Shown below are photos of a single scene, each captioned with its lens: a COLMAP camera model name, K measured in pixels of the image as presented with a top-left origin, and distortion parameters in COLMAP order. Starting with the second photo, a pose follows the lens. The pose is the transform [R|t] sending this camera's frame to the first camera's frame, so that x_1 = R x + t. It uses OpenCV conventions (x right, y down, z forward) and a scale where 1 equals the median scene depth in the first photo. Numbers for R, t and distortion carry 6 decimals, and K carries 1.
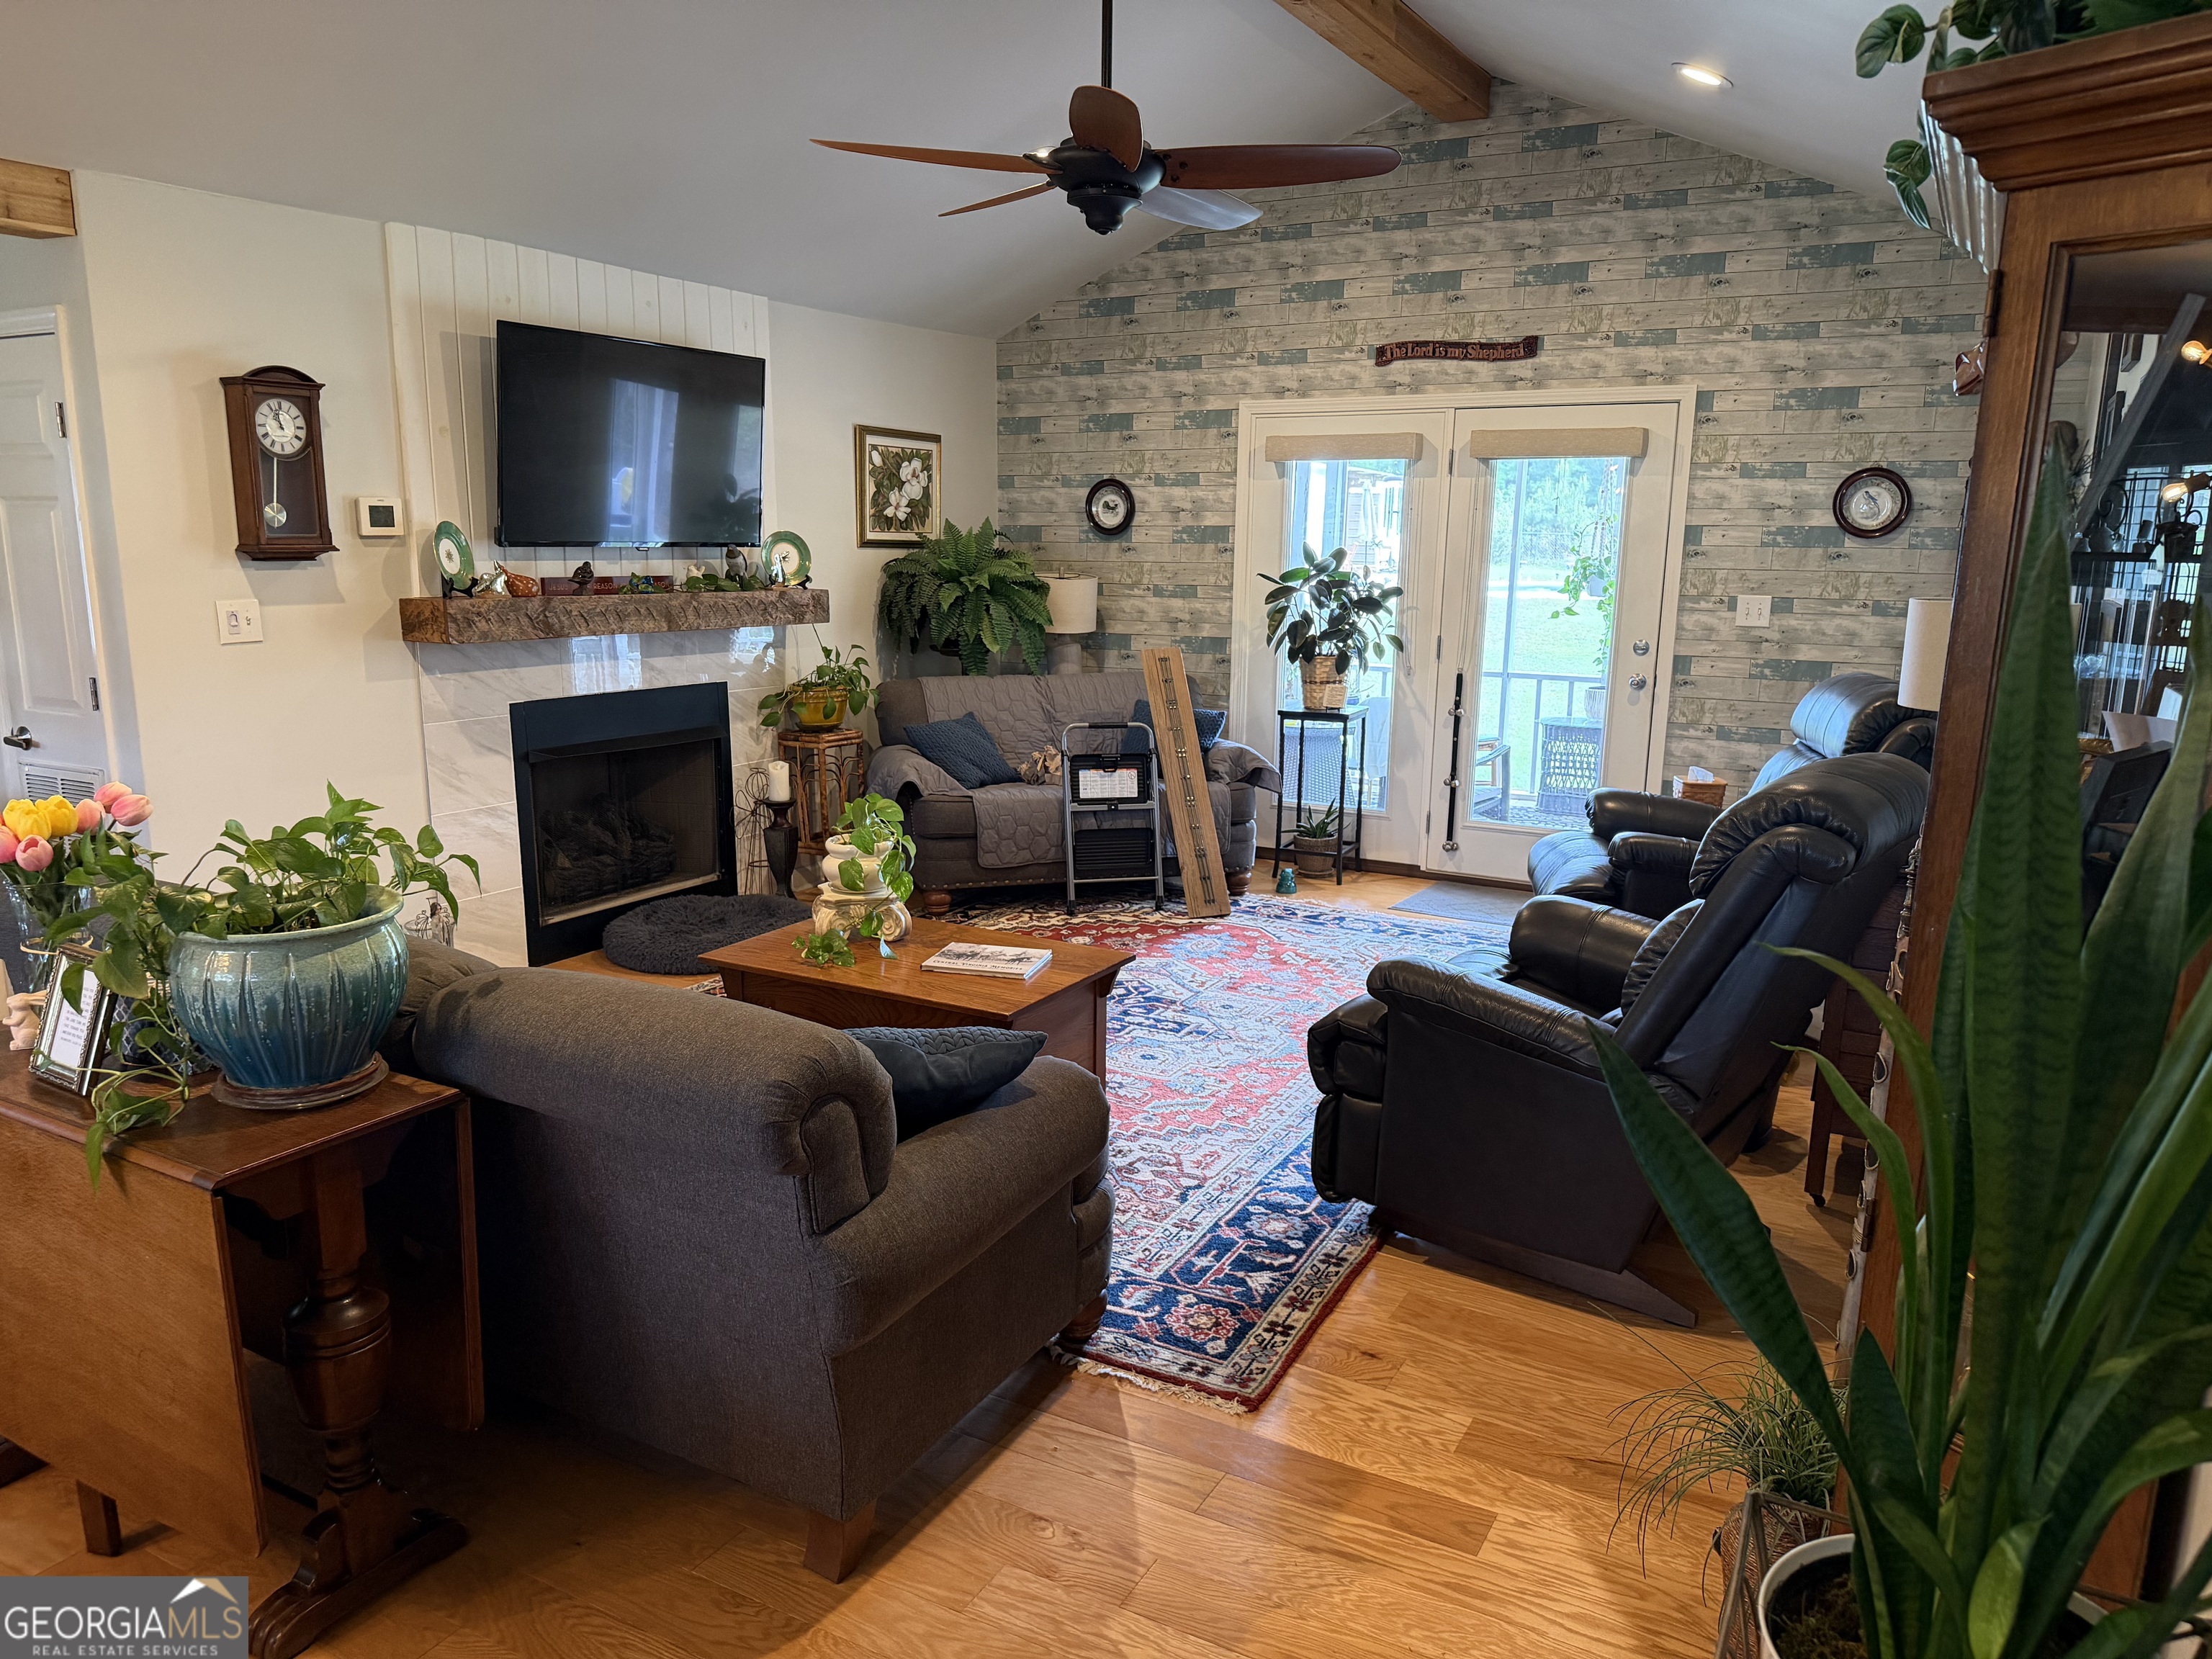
lens RADIAL K [[1538.9, 0, 1100.7], [0, 1538.9, 847.1], [0, 0, 1]] dist [-0.008414, -0.021213]
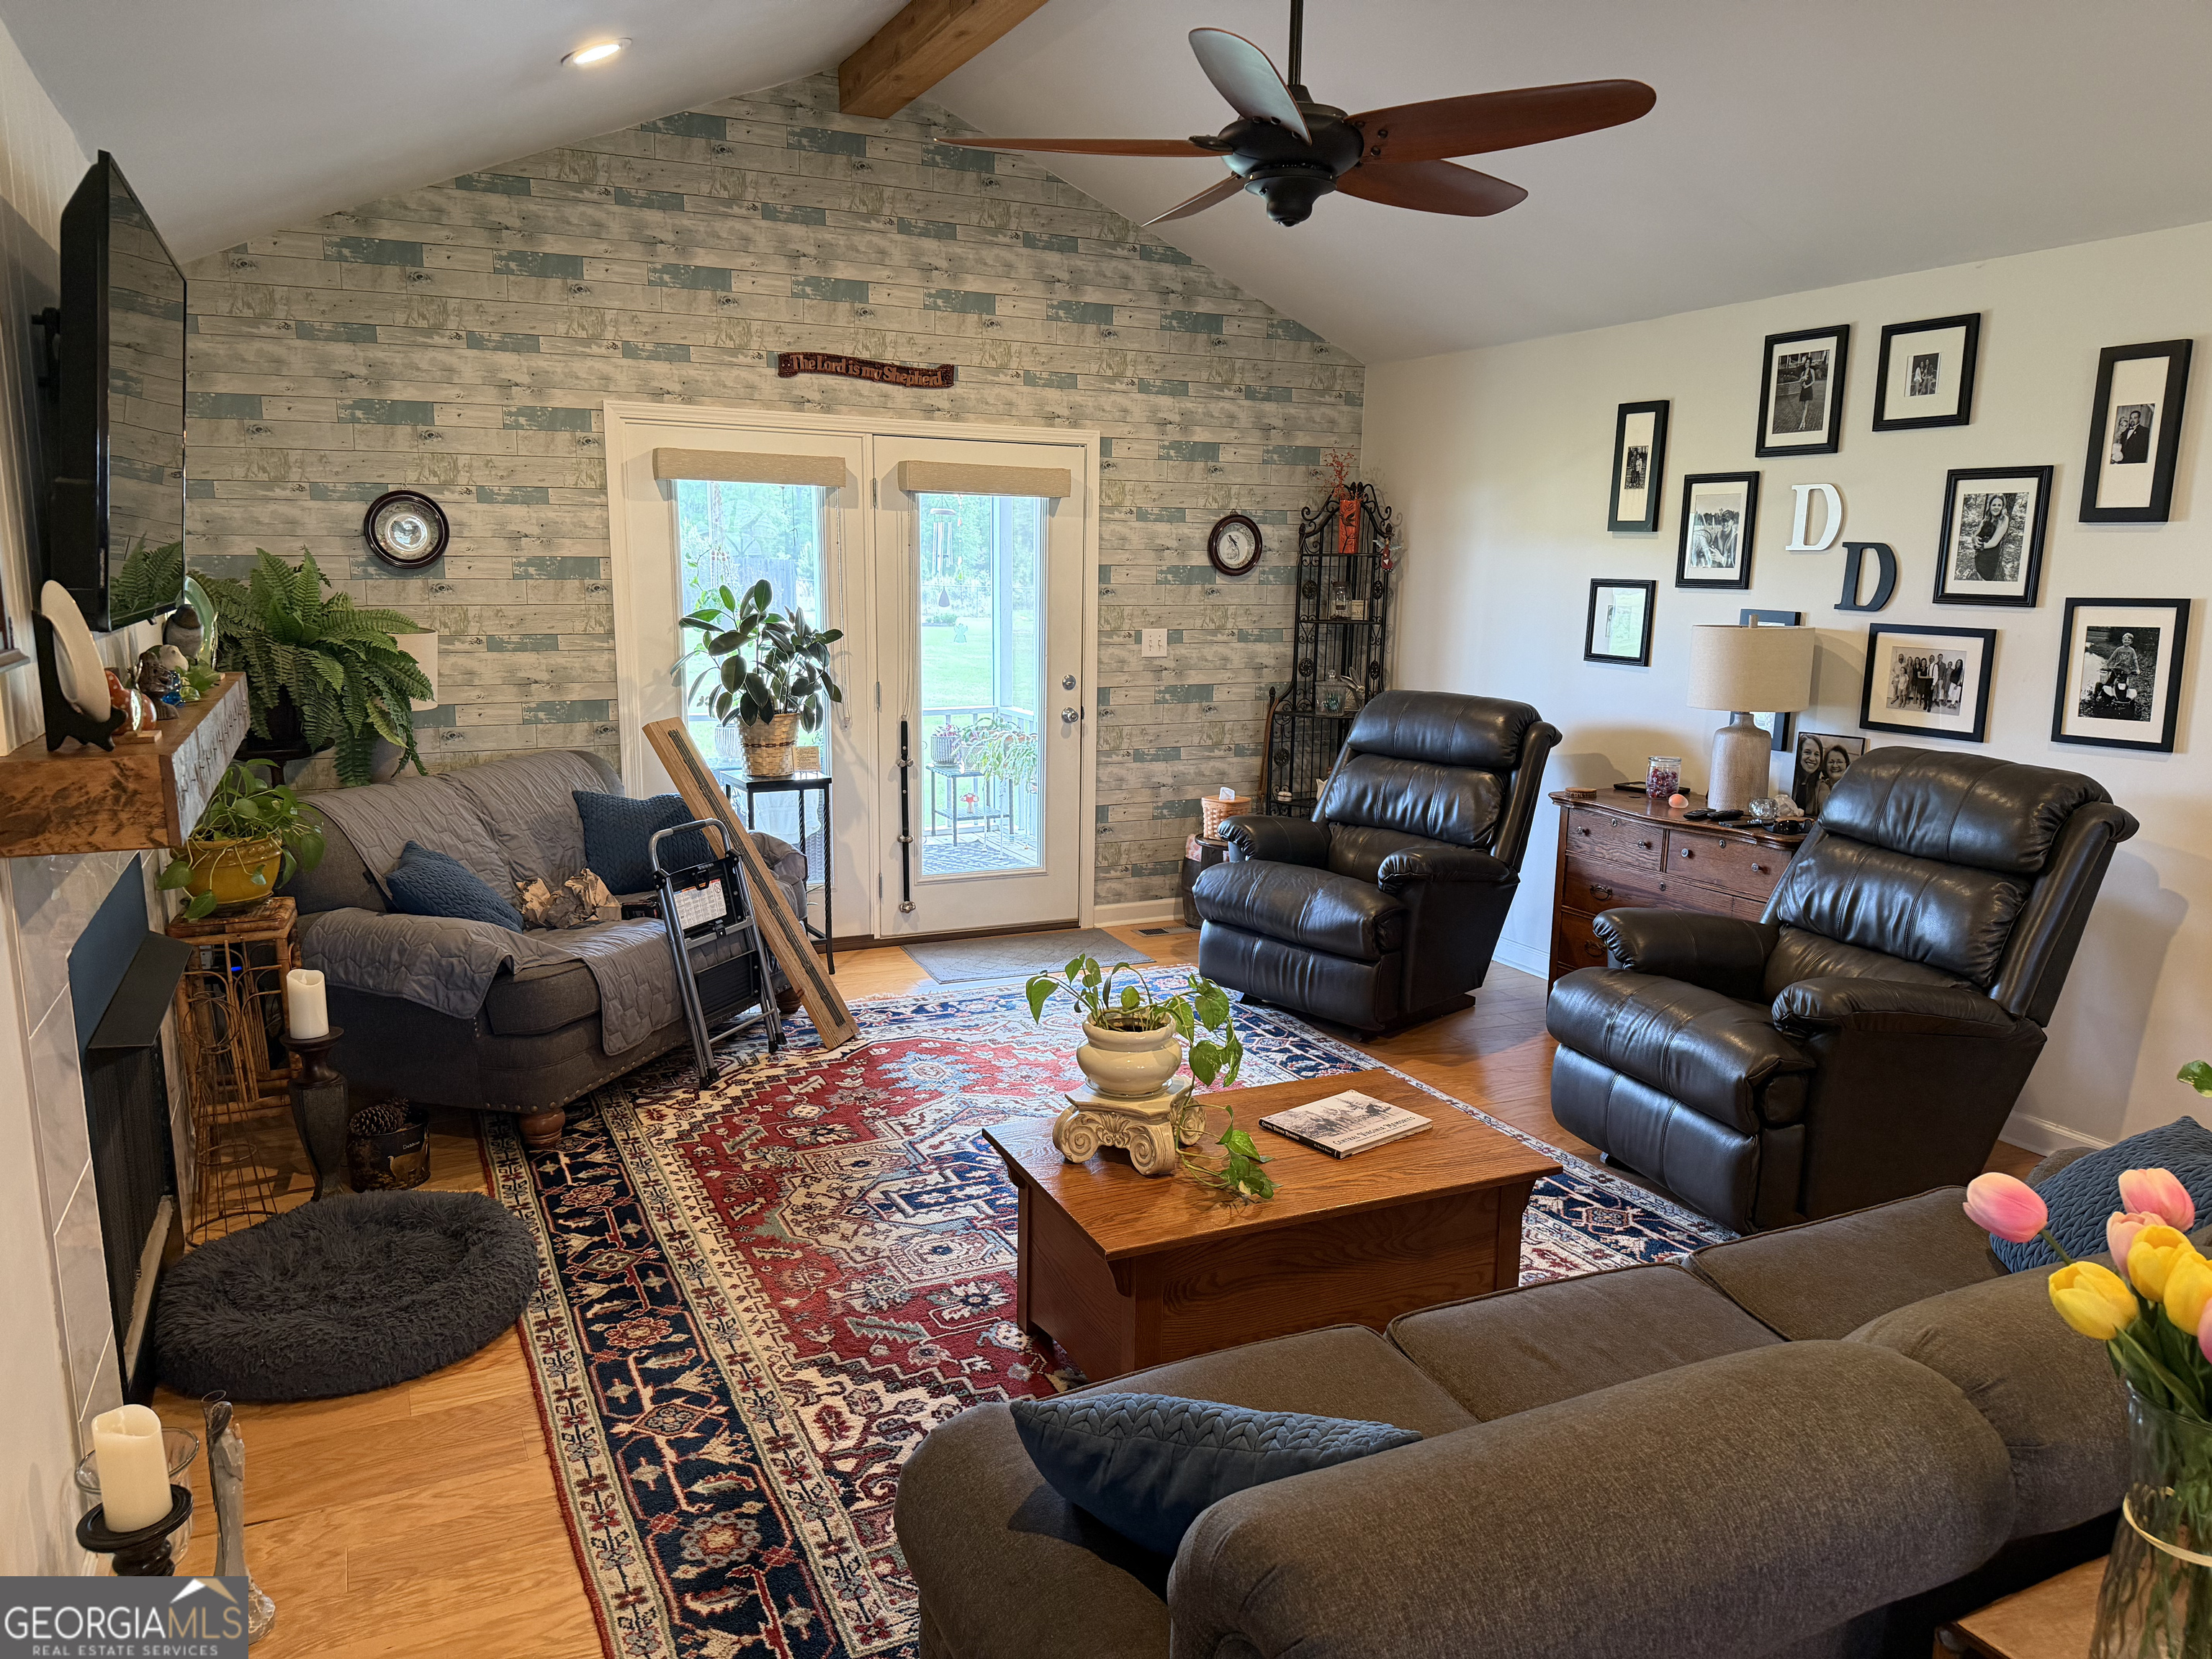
lens RADIAL K [[1535.0, 0, 1112.6], [0, 1535.0, 825.8], [0, 0, 1]] dist [0.046414, -0.020112]
pose [[0.559062, -0.138335, 0.817504, -0.490491], [0.155739, 0.985954, 0.060336, -0.092681], [-0.814368, 0.093586, 0.572753, 0.397357]]
